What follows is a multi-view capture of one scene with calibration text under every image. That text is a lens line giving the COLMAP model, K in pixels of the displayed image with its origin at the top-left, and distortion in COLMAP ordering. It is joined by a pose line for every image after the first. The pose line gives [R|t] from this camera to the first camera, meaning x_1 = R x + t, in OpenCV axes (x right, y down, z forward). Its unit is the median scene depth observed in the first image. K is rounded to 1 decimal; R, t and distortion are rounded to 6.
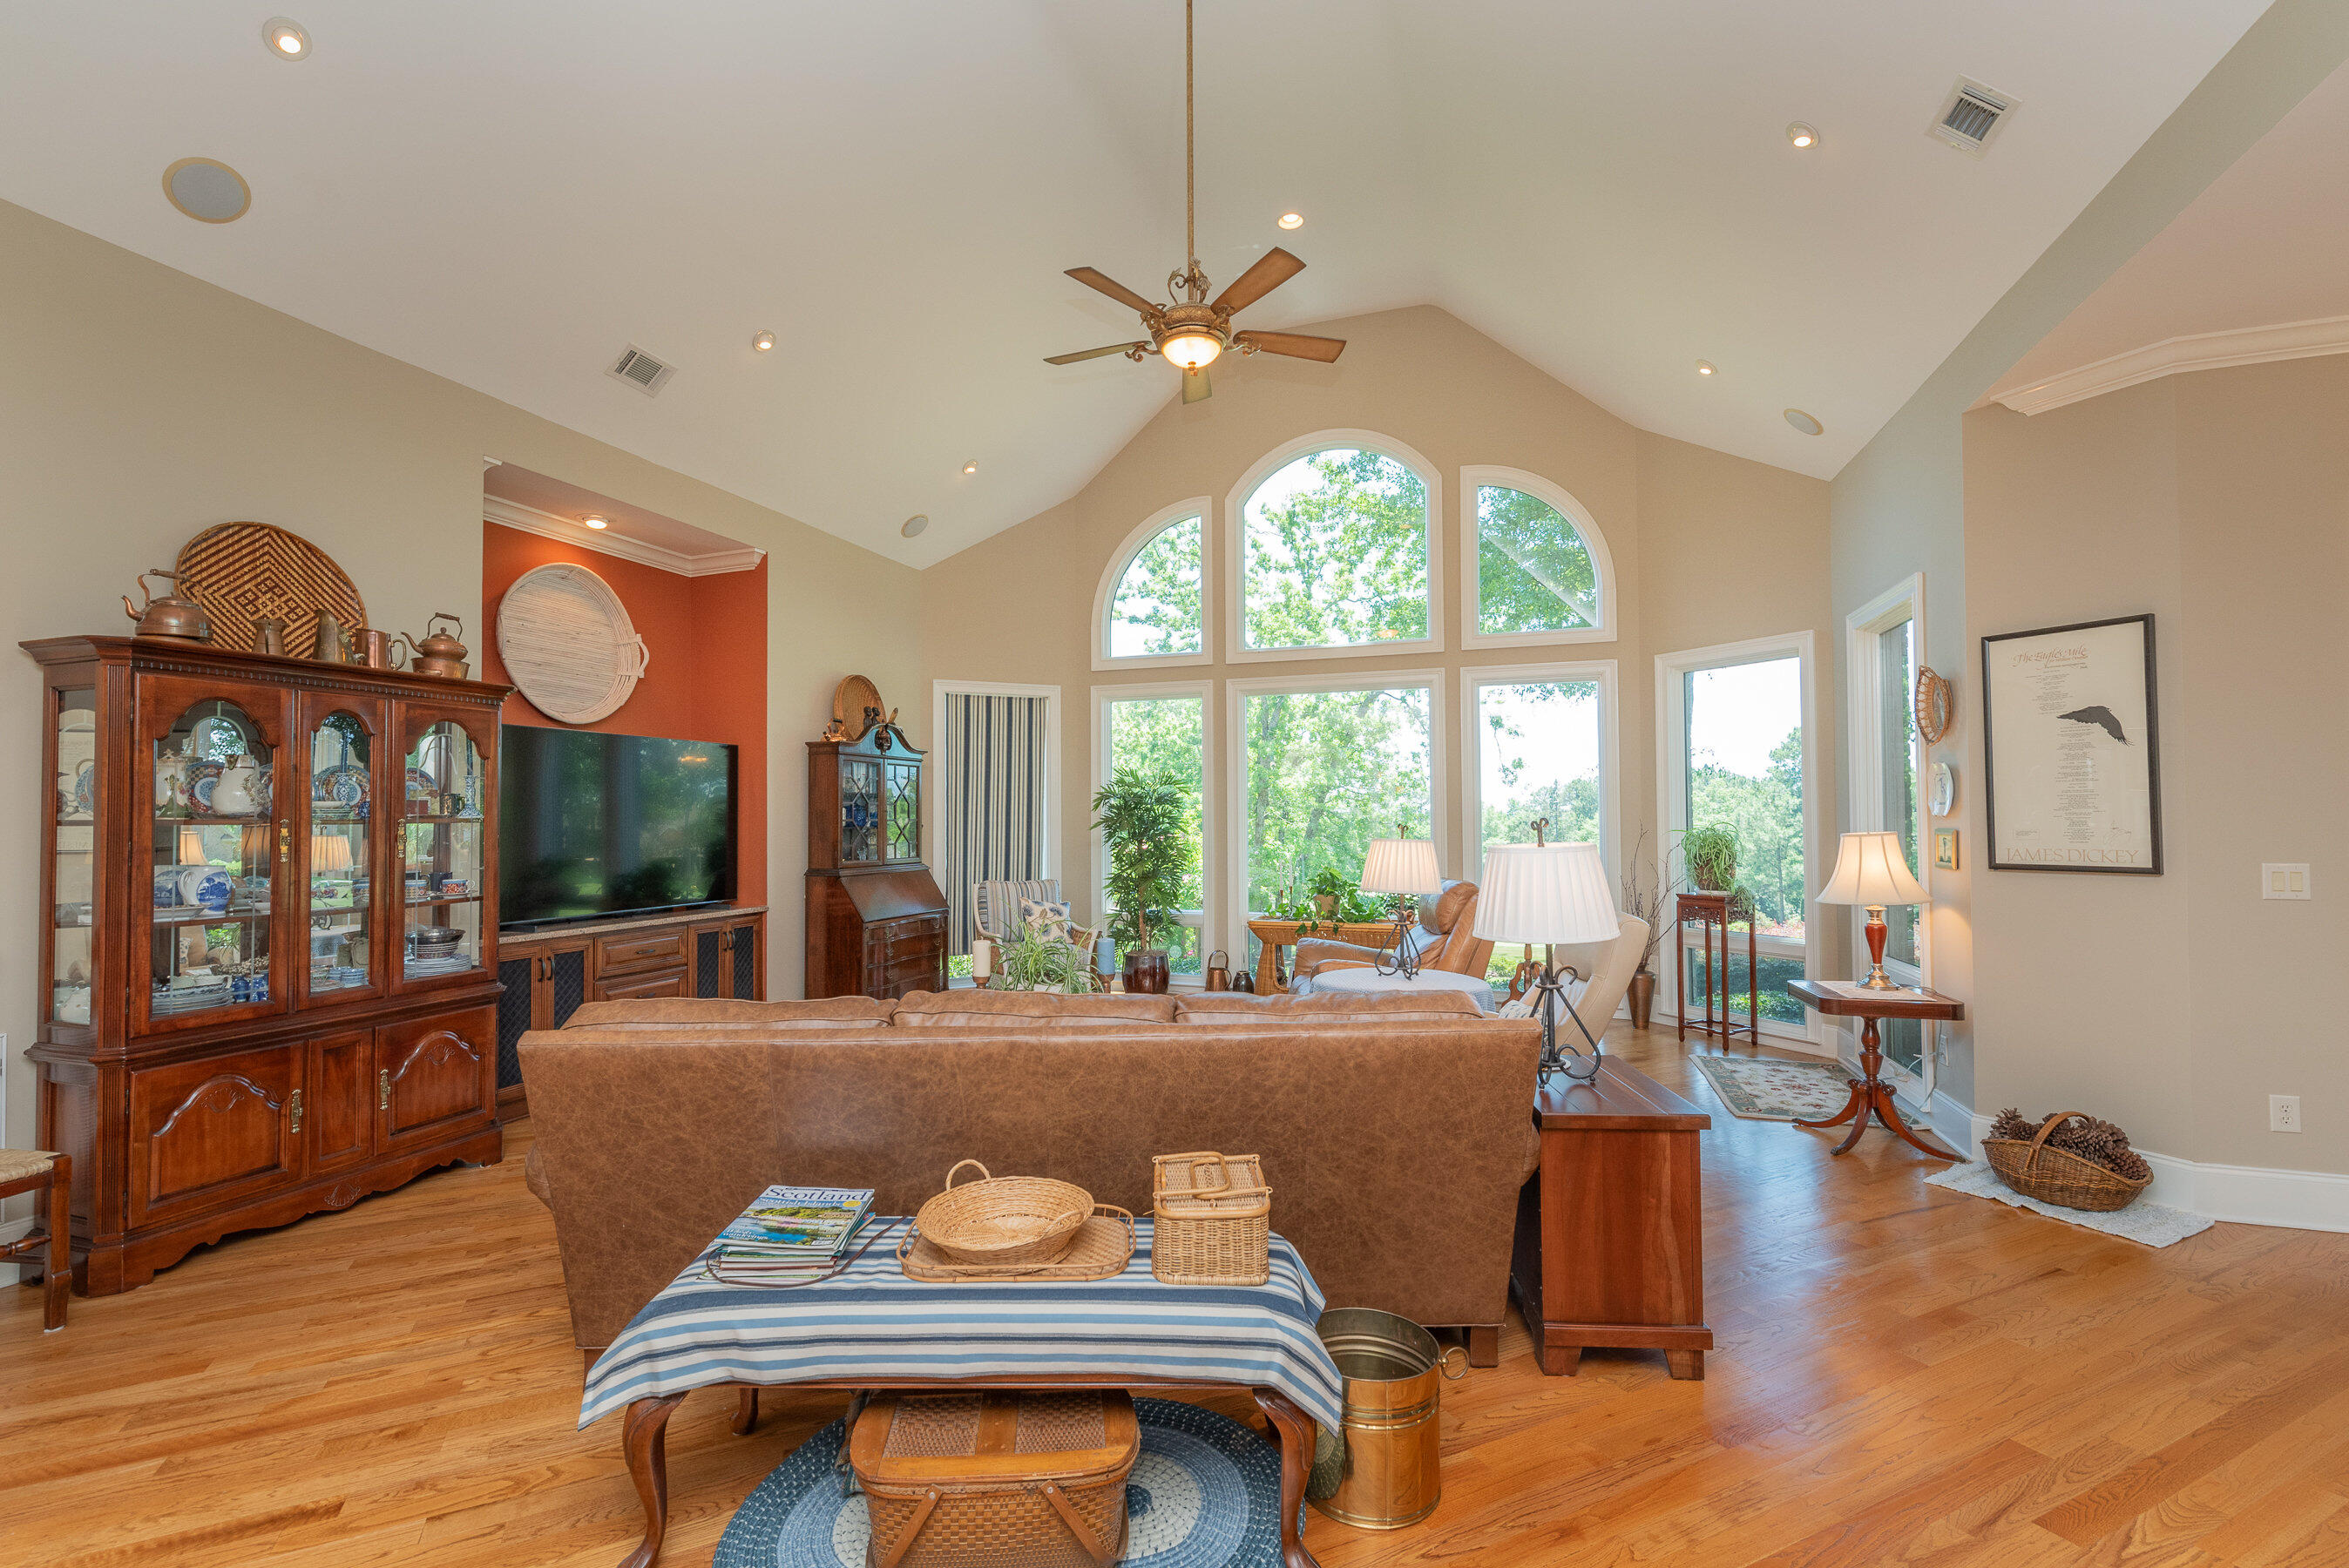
lens RADIAL K [[1022.4, 0, 1171.4], [0, 1022.4, 798.8], [0, 0, 1]] dist [0.003731, -0.000486]
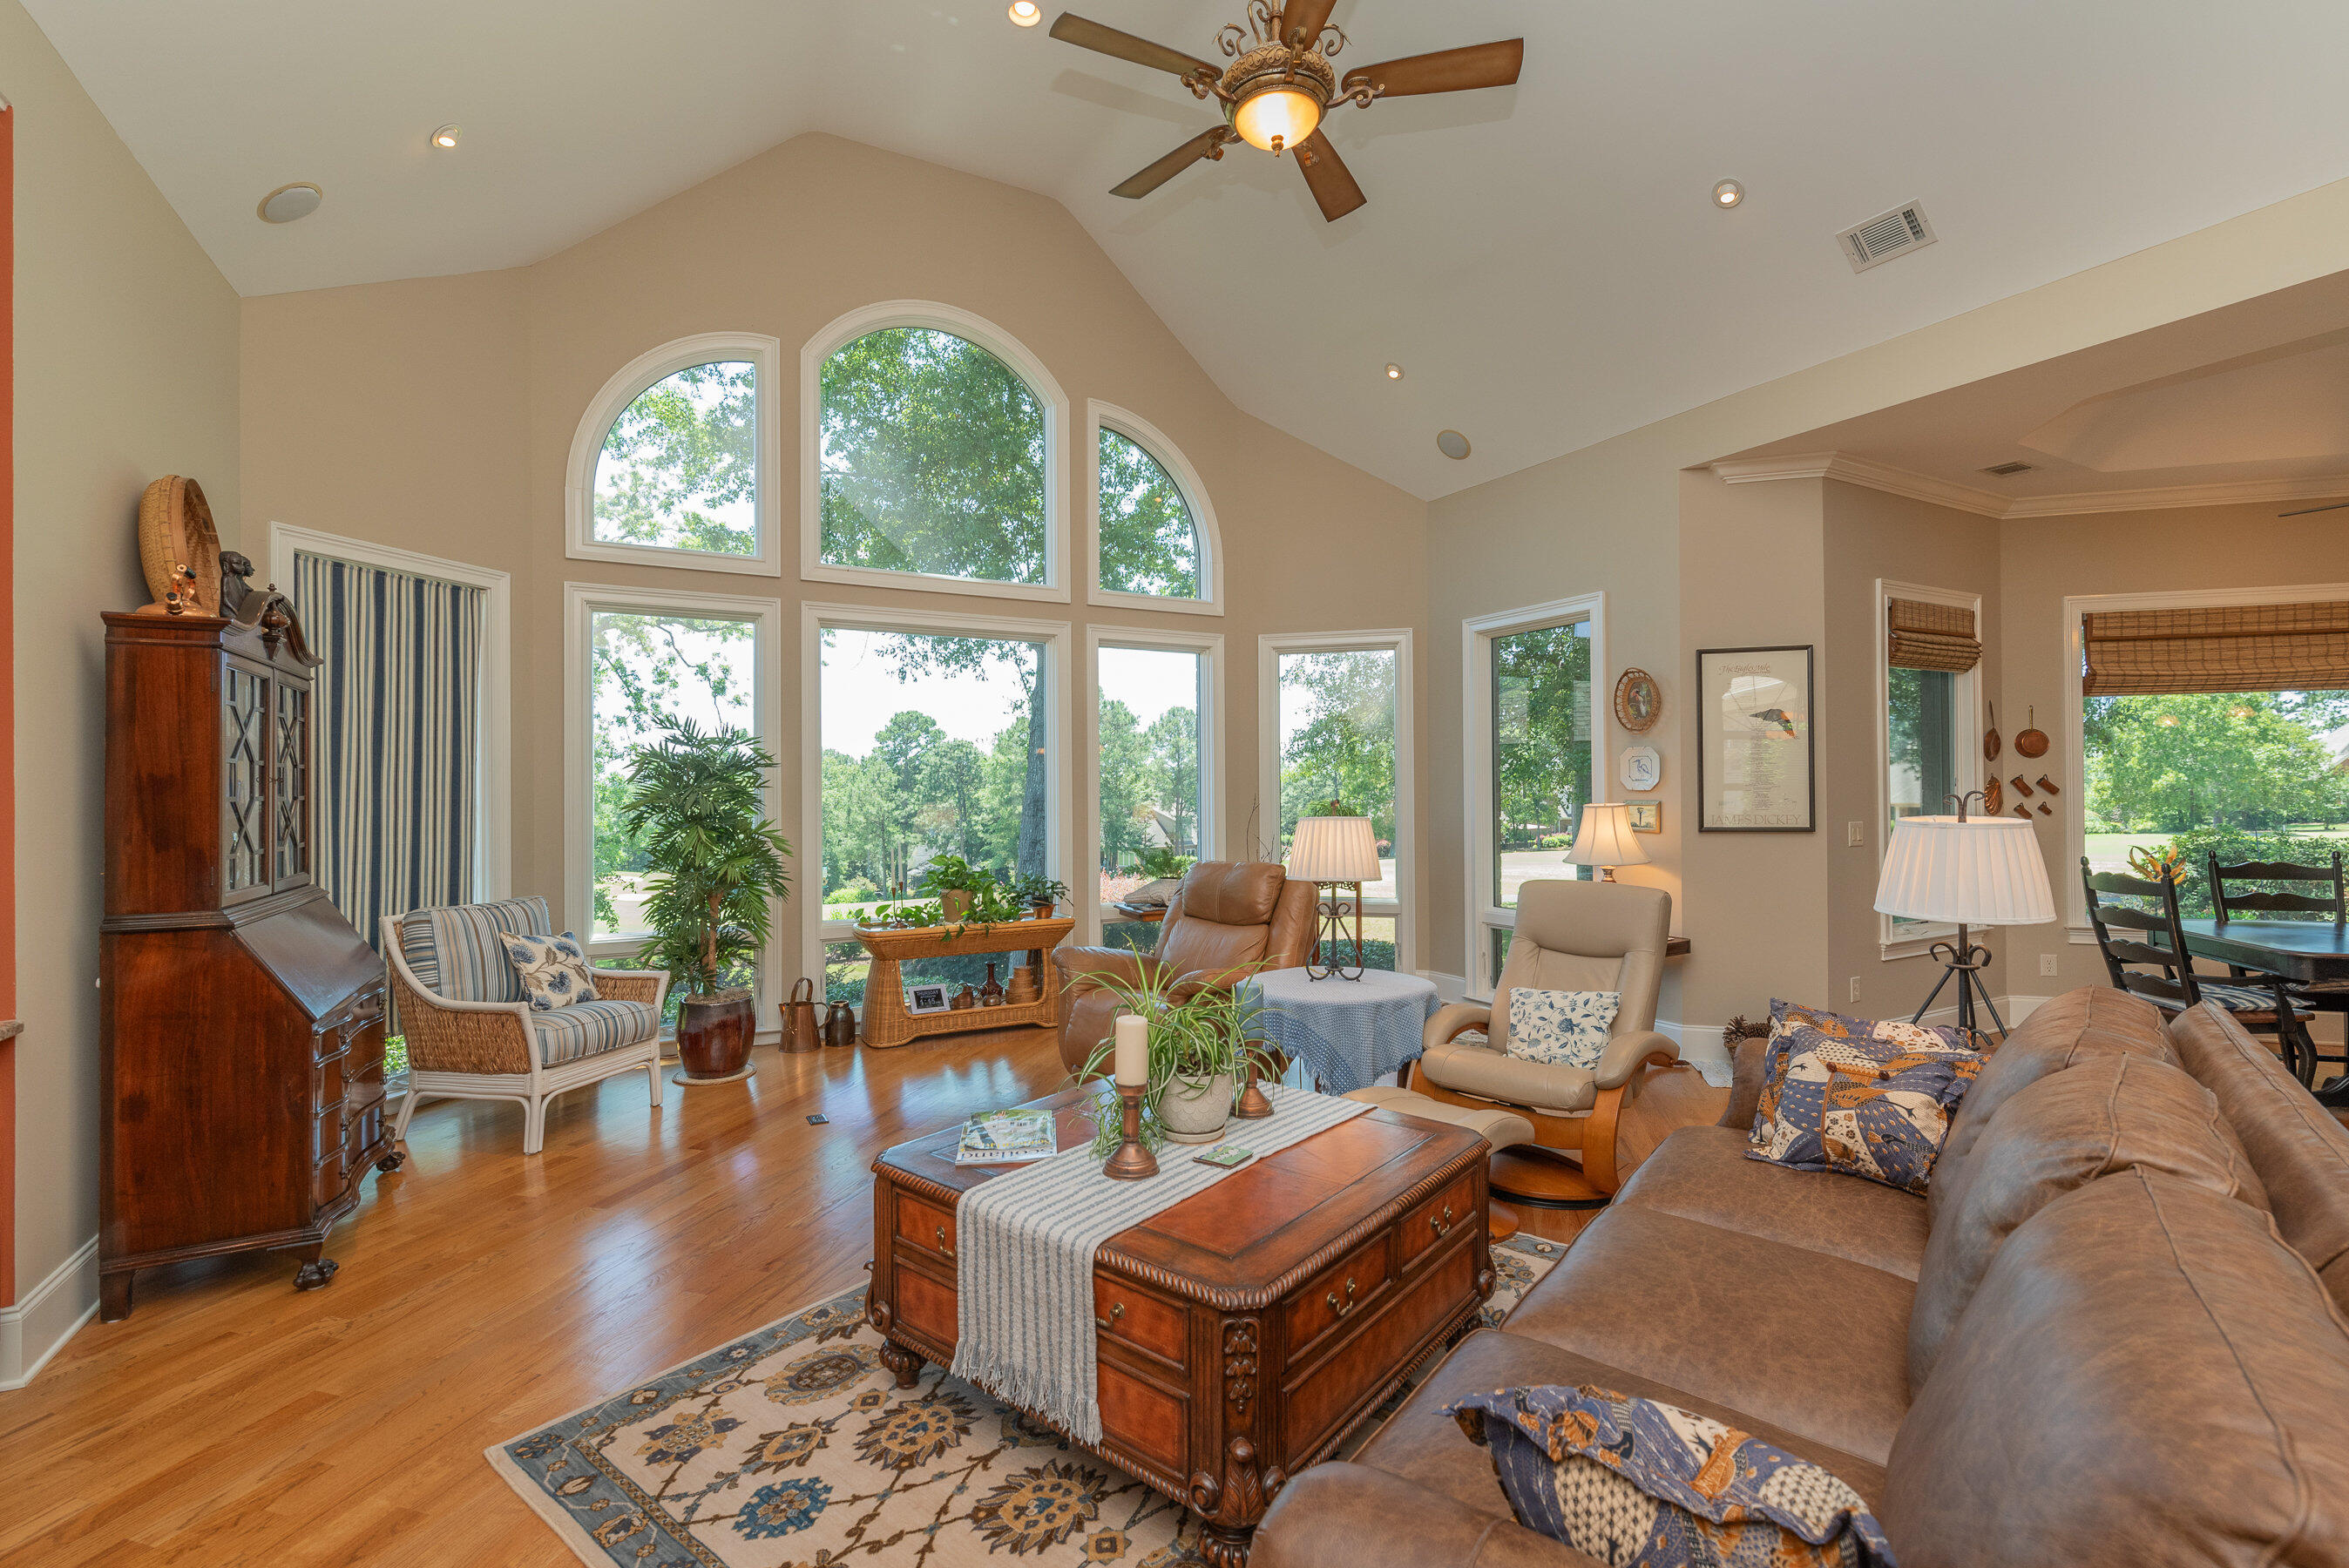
lens RADIAL K [[1022.4, 0, 1158.0], [0, 1022.4, 780.9], [0, 0, 1]] dist [0.003731, -0.000486]
pose [[0.675994, 0.008090, 0.736863, -0.328570], [-0.013090, 0.999914, 0.001031, 0.006976], [-0.736791, -0.010342, 0.676042, 0.351385]]
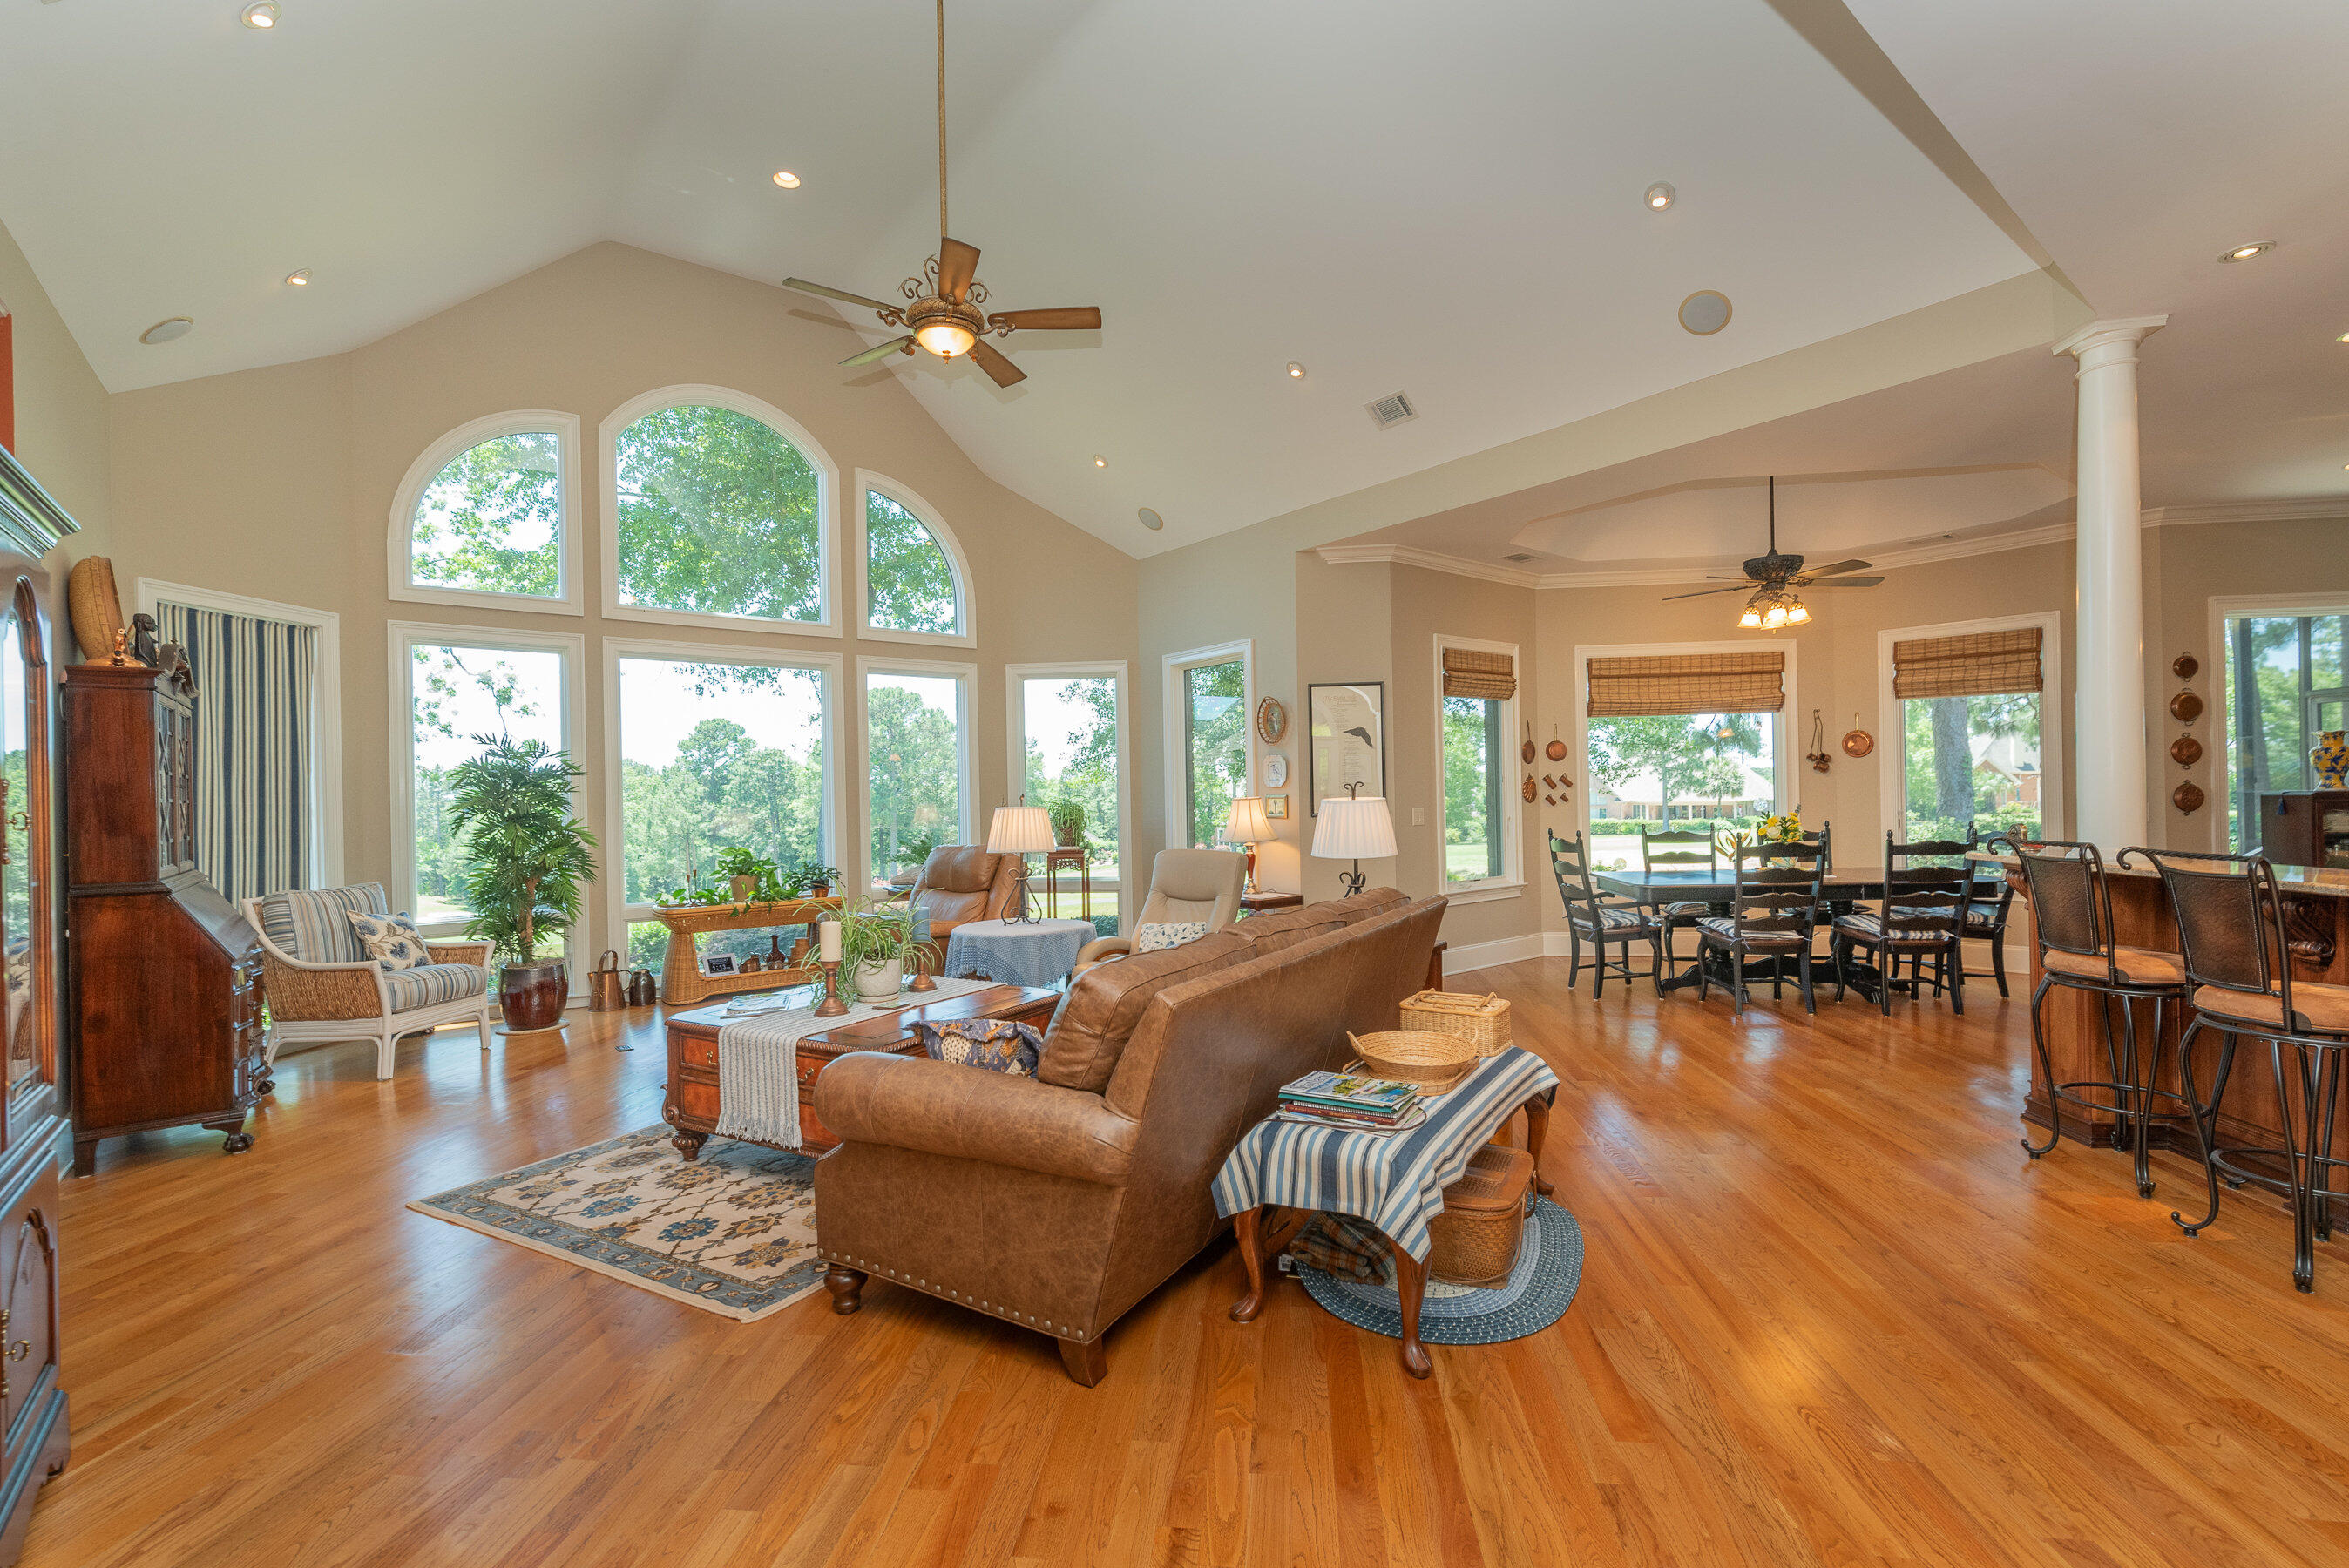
lens RADIAL K [[1022.4, 0, 1158.3], [0, 1022.4, 795.1], [0, 0, 1]] dist [0.003731, -0.000486]
pose [[0.542935, -0.003953, 0.839765, -0.446468], [-0.002465, 0.999977, 0.006301, 0.011565], [-0.839771, -0.005491, 0.542913, 0.150235]]
